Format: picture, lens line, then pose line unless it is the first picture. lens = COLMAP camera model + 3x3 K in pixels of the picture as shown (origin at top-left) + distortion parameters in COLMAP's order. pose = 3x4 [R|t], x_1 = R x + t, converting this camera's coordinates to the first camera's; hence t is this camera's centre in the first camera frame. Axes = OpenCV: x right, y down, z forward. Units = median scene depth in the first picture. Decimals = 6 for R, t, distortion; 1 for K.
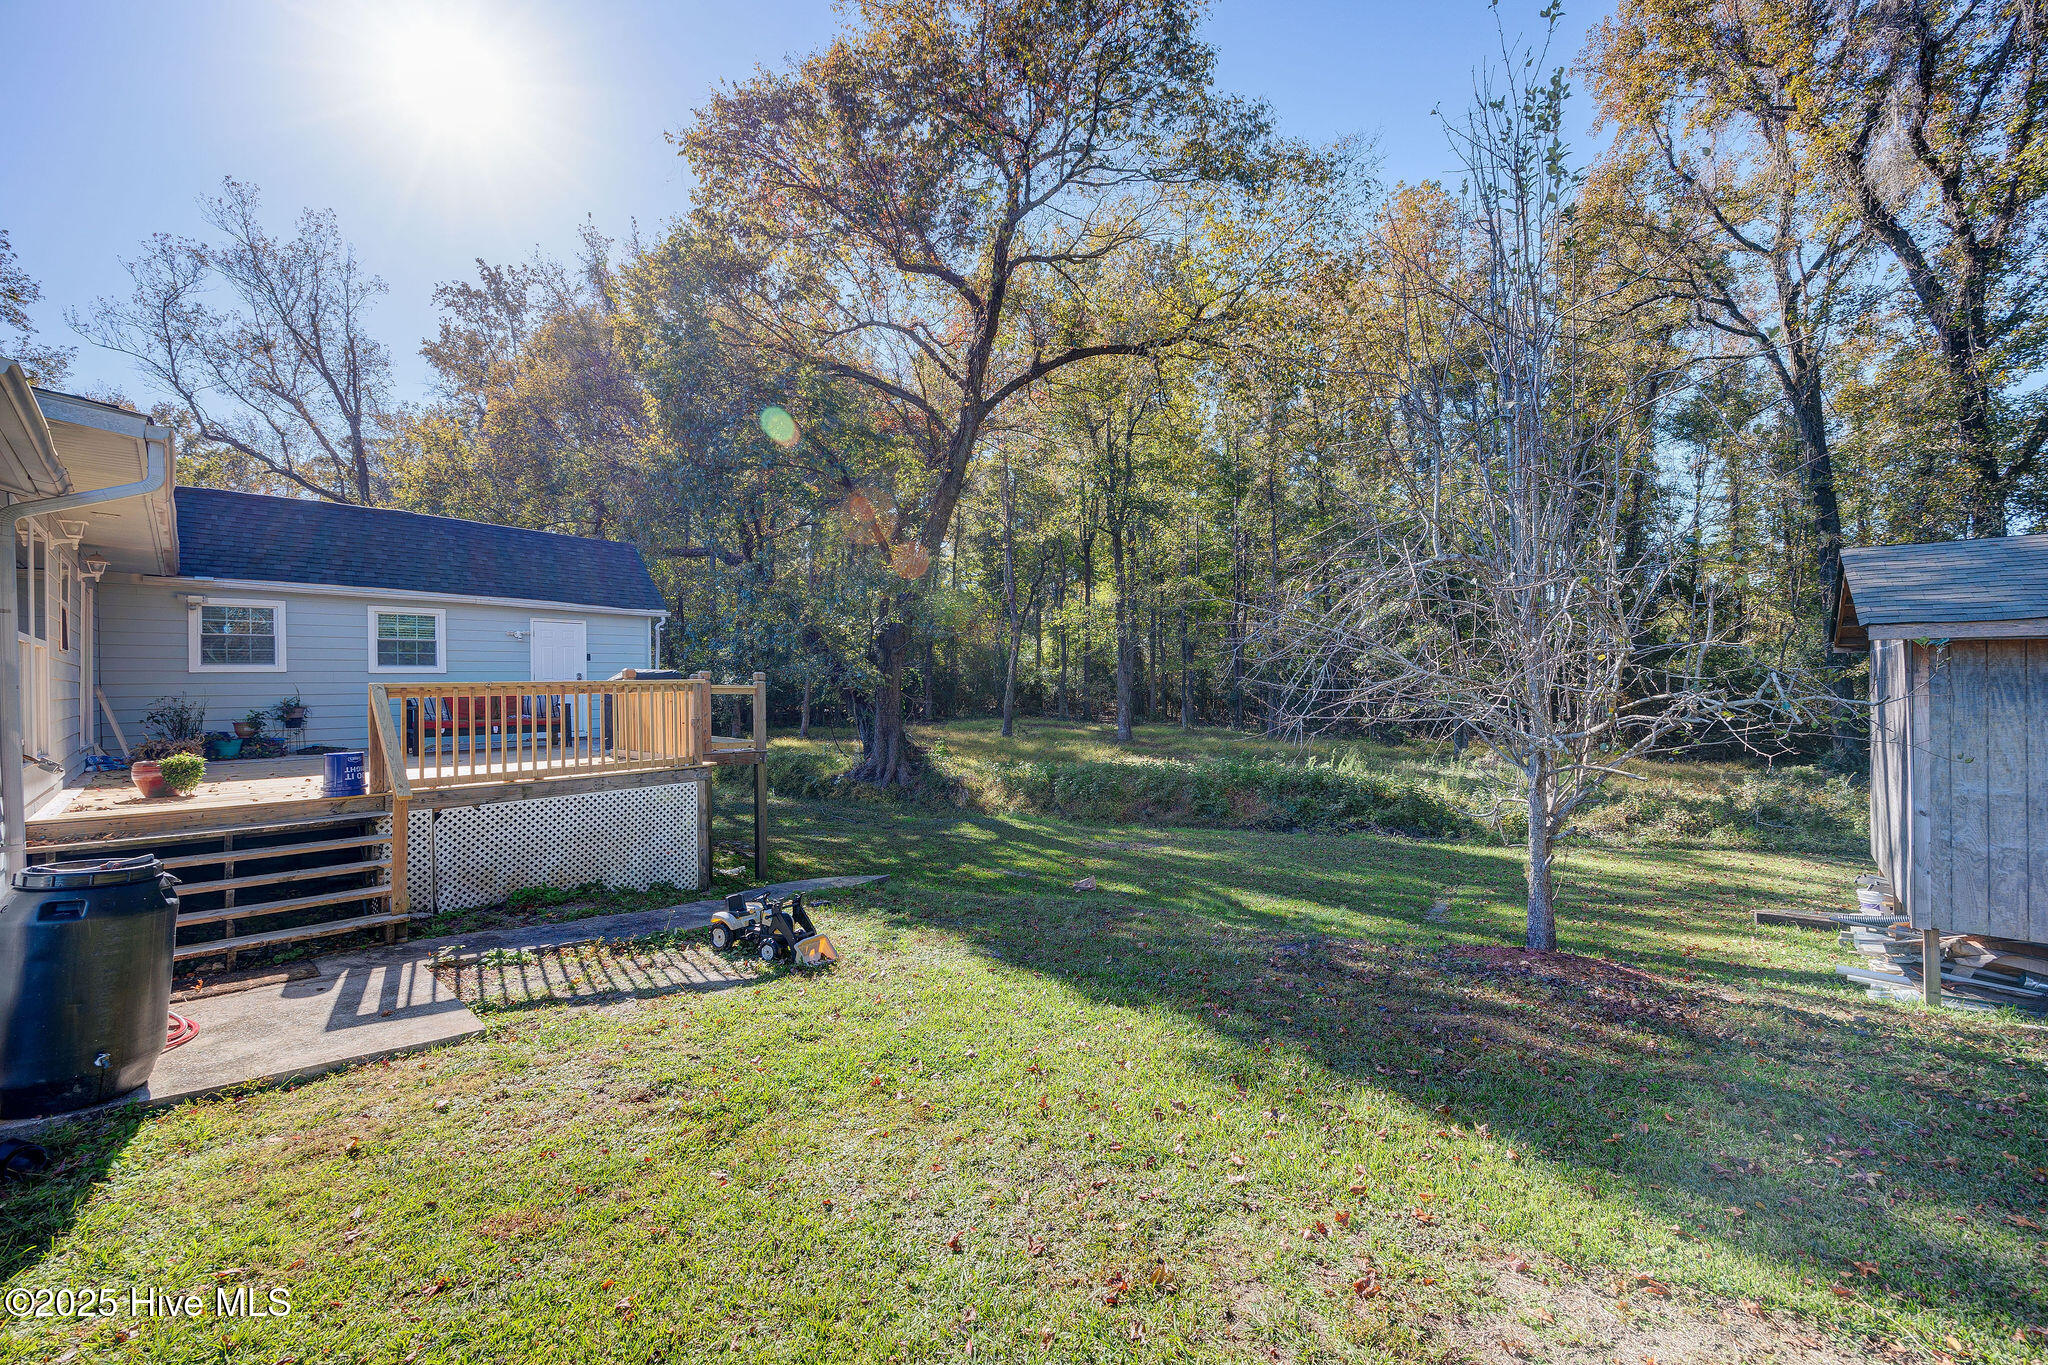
lens RADIAL K [[812.2, 0, 1021.1], [0, 812.2, 680.2], [0, 0, 1]] dist [-0.000502, 0.000466]
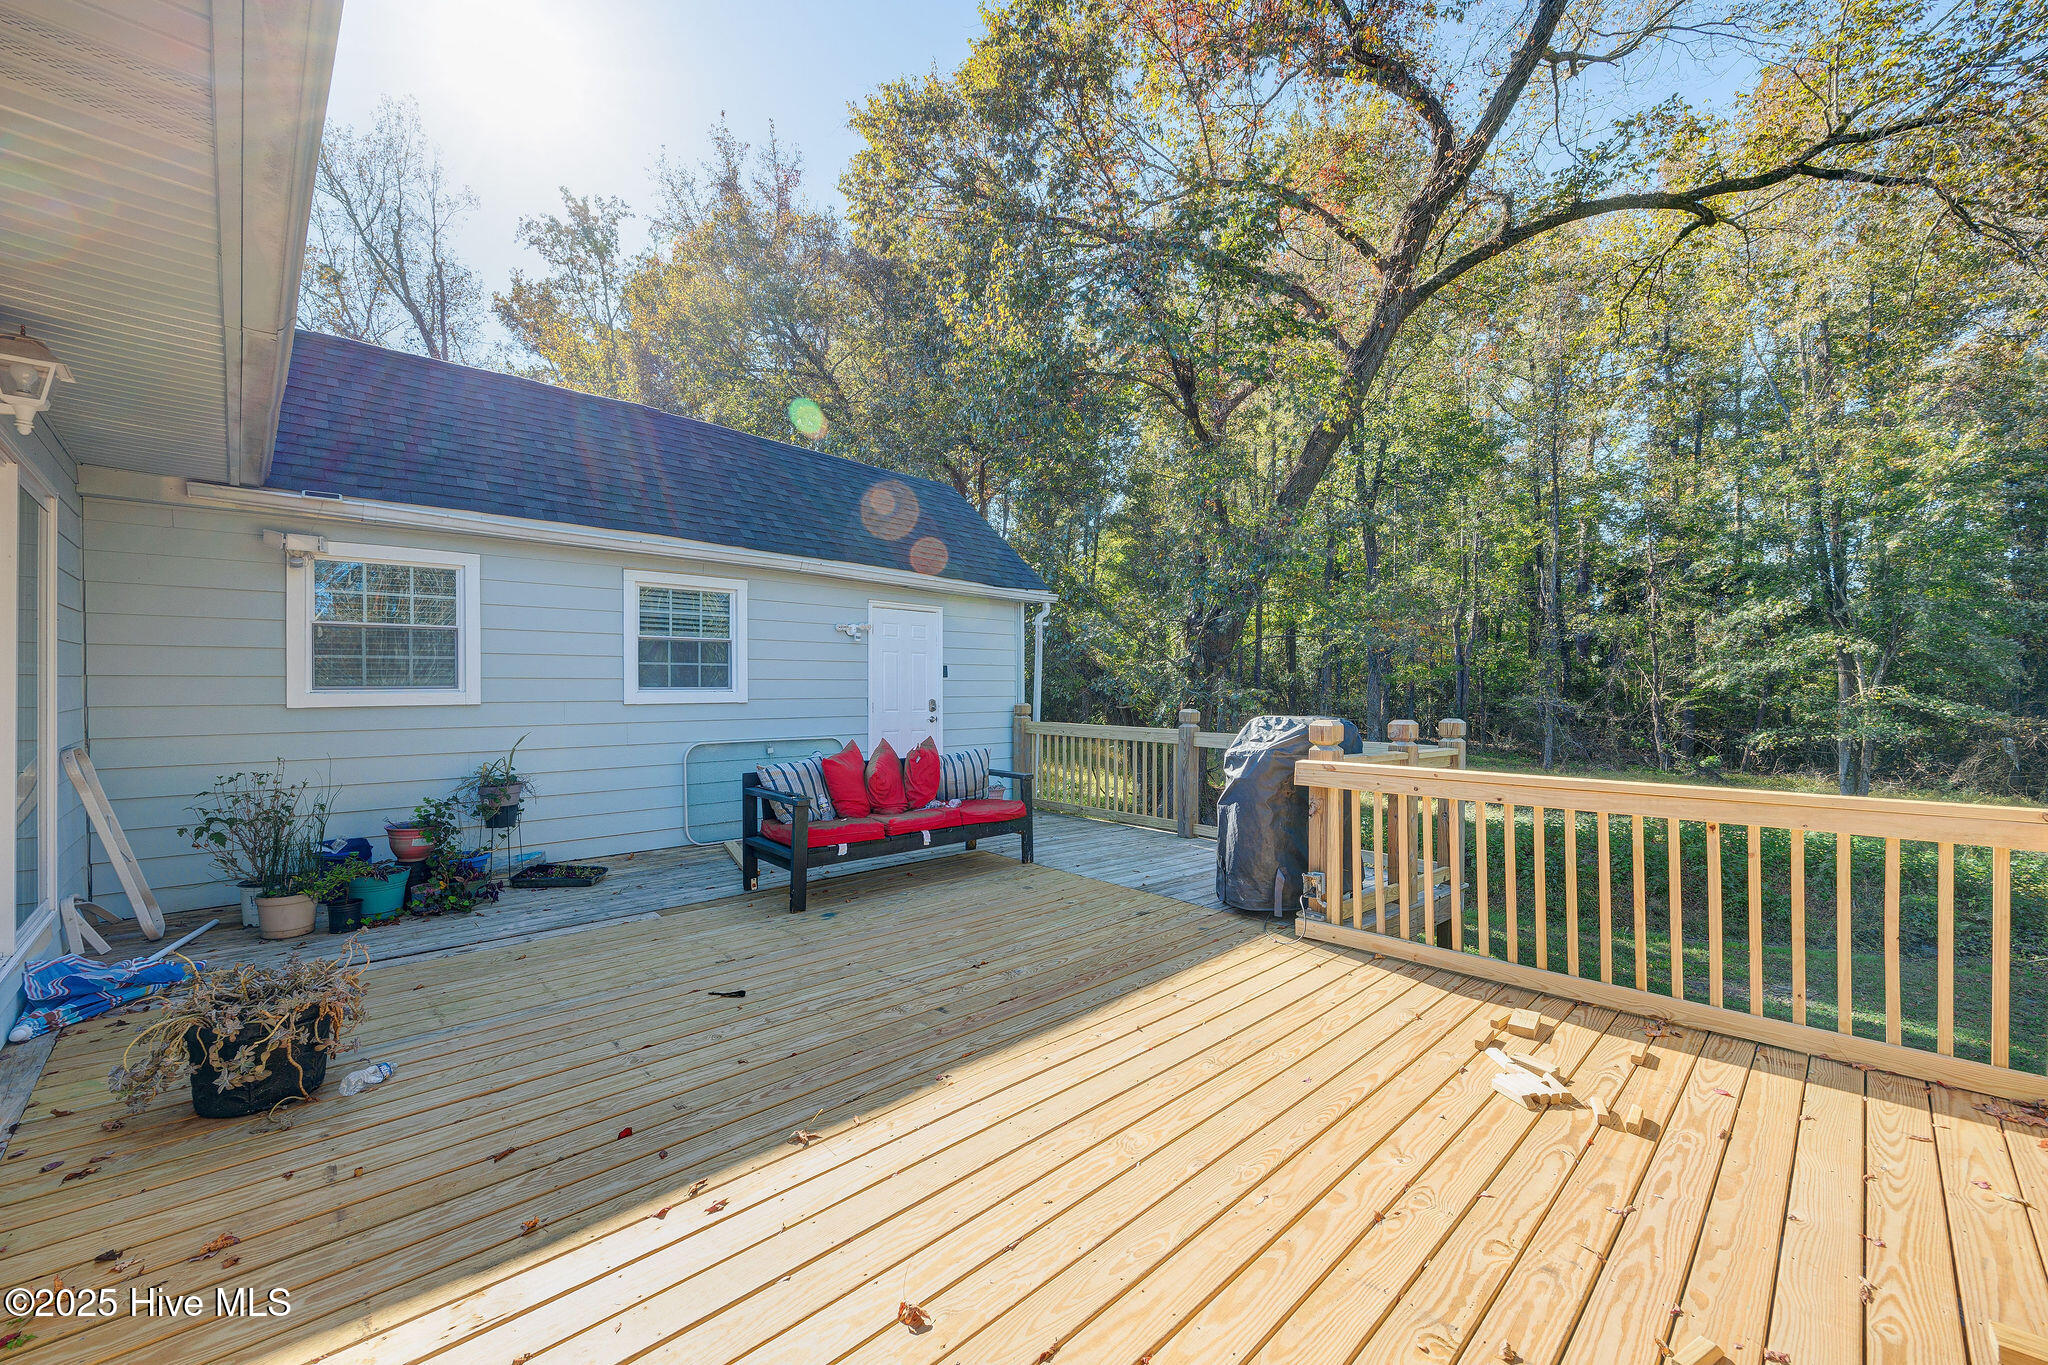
lens RADIAL K [[812.2, 0, 1020.8], [0, 812.2, 689.5], [0, 0, 1]] dist [-0.000502, 0.000466]
pose [[0.999217, 0.020825, -0.033647, -0.489756], [-0.020130, 0.999580, 0.020860, -0.030018], [0.034068, -0.020166, 0.999216, 0.458348]]
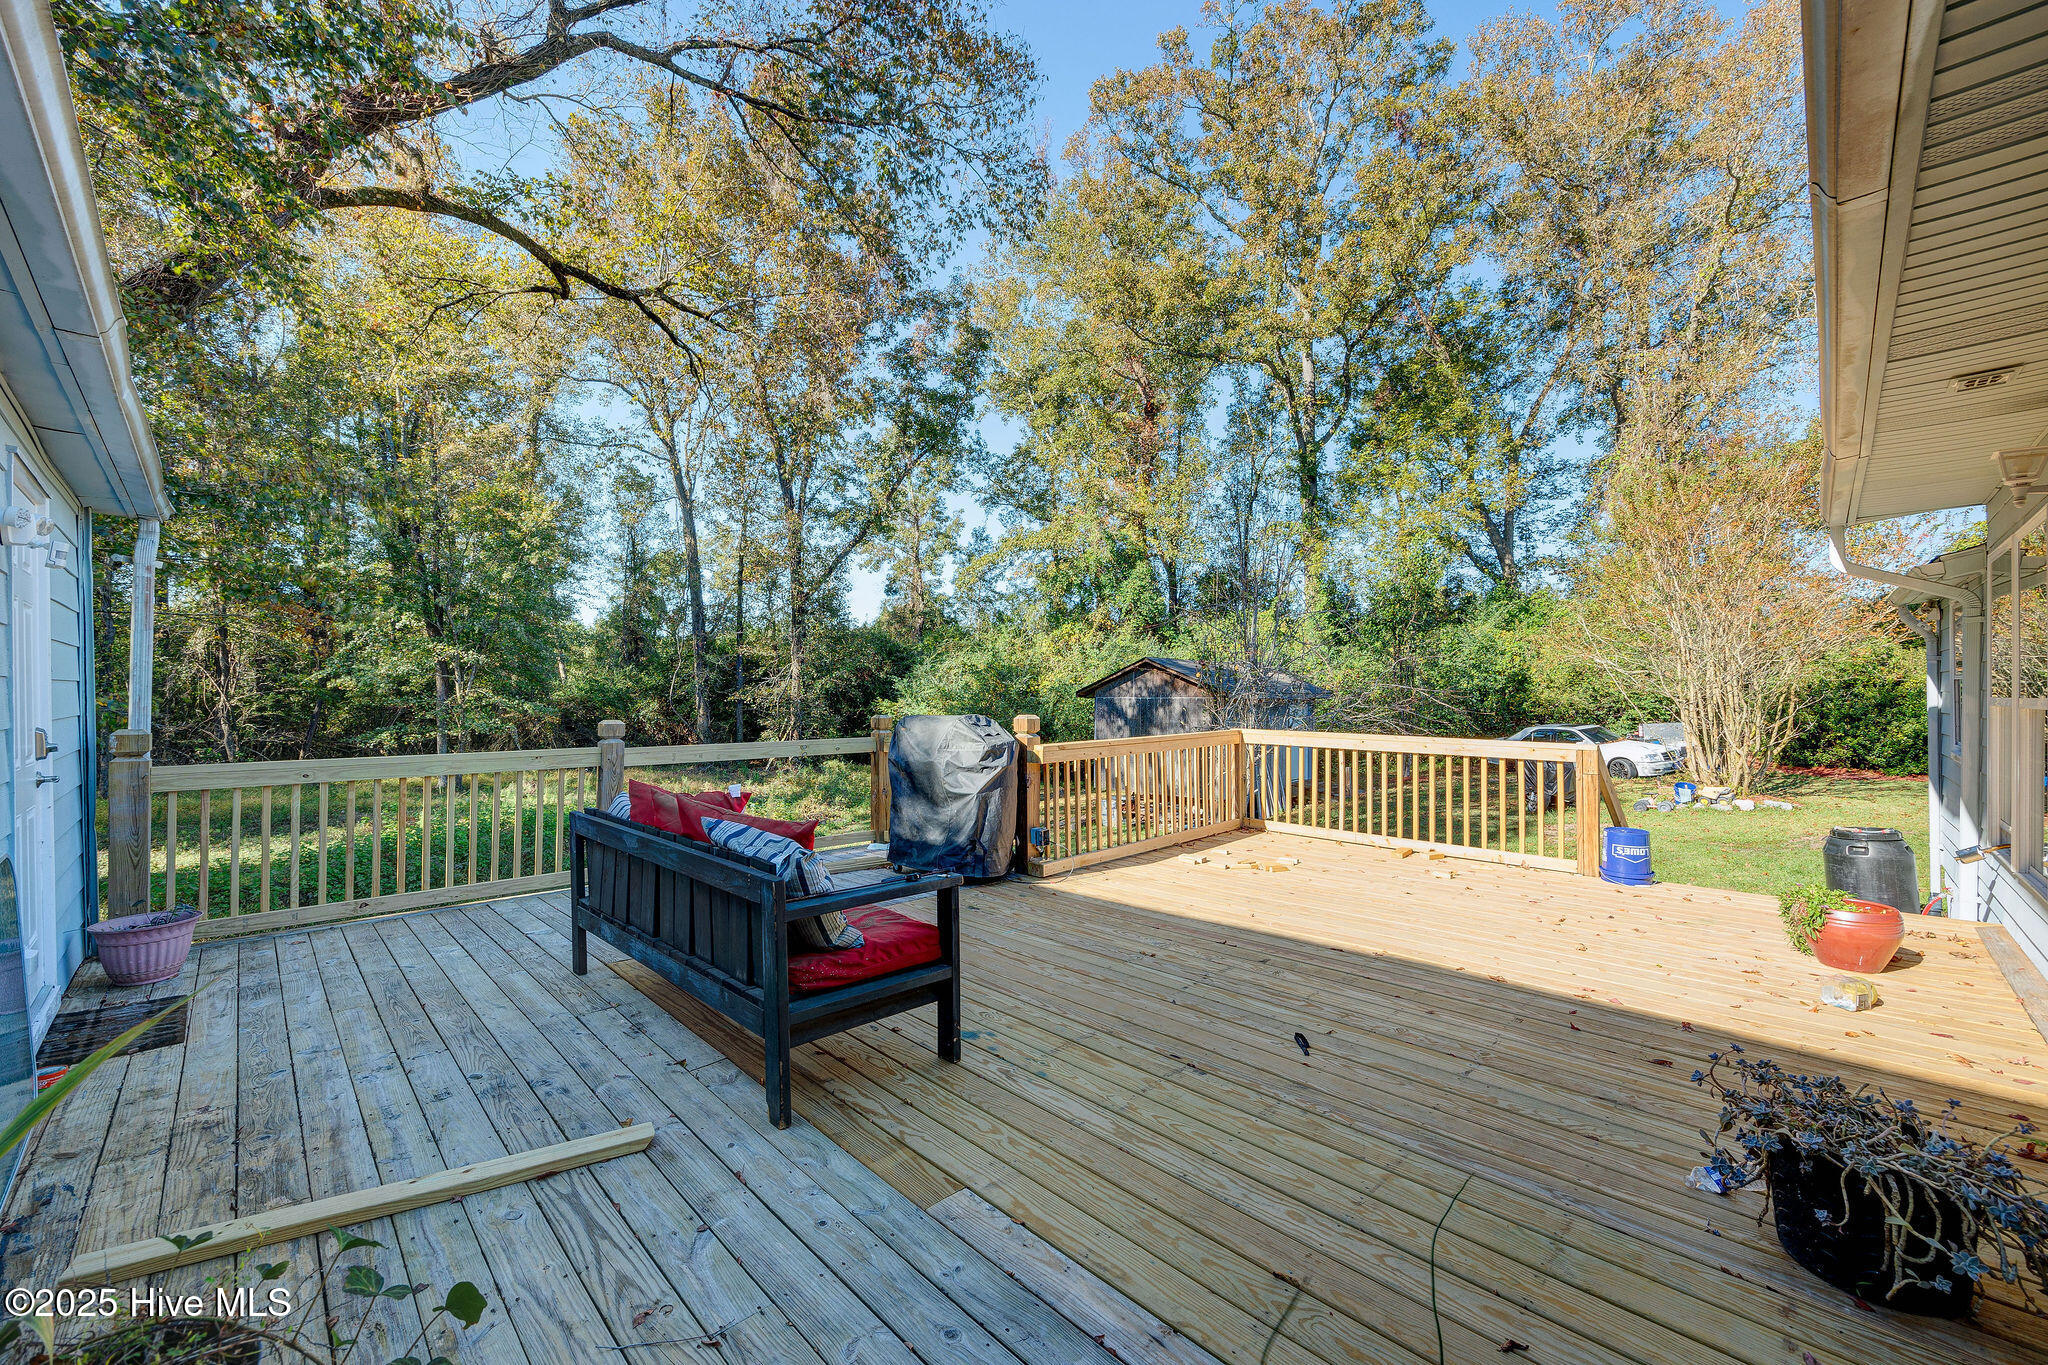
lens RADIAL K [[812.2, 0, 1017.0], [0, 812.2, 686.1], [0, 0, 1]] dist [-0.000502, 0.000466]
pose [[0.017594, 0.020282, 0.999639, -0.807817], [-0.012643, 0.999719, -0.020061, -0.020301], [-0.999765, -0.012285, 0.017846, 0.776782]]
